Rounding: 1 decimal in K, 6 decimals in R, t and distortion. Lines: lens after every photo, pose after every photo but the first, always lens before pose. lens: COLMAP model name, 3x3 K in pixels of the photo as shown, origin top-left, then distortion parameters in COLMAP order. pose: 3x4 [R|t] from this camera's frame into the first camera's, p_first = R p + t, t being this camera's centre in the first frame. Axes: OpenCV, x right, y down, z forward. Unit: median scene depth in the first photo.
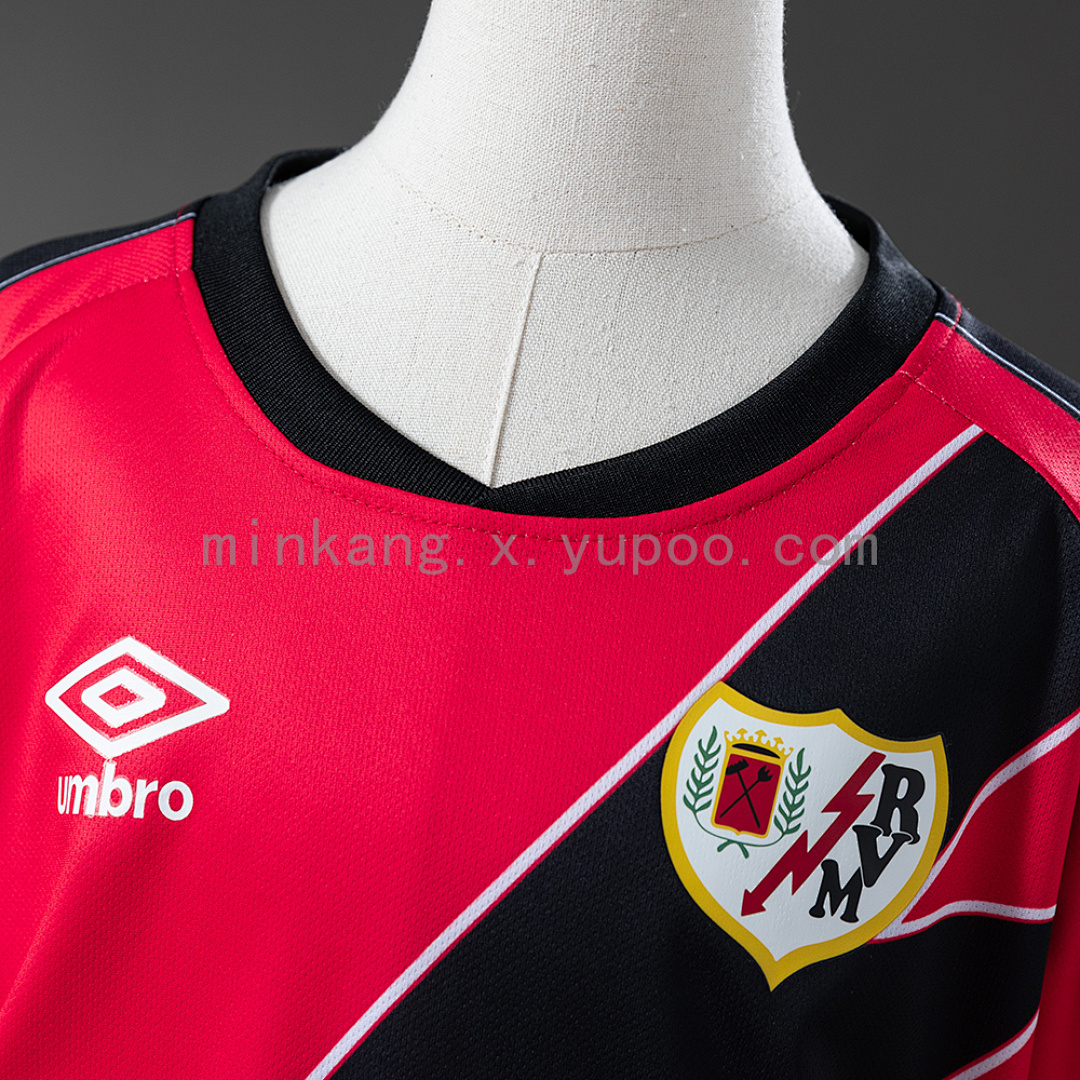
lens RADIAL K [[3264.7, 0, 541.6], [0, 3264.7, 540.6], [0, 0, 1]] dist [0.022824, 0.000000]
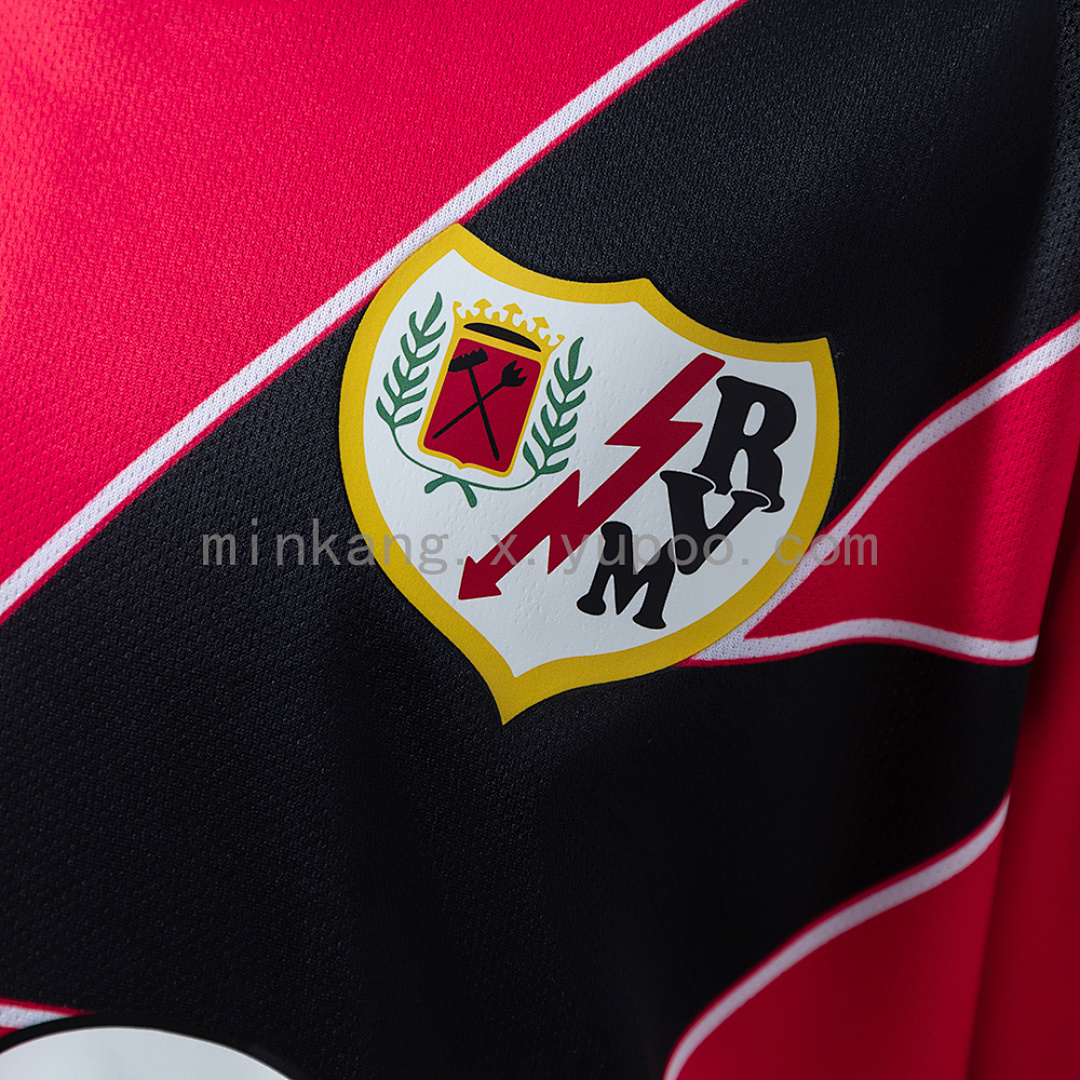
lens RADIAL K [[2846.9, 0, 539.8], [0, 2846.9, 537.8], [0, 0, 1]] dist [-0.030977, 0.000000]
pose [[0.969020, 0.067577, -0.237558, 0.201455], [-0.060602, 0.997493, 0.036550, 0.081561], [0.239432, -0.021021, 0.970685, 0.472377]]
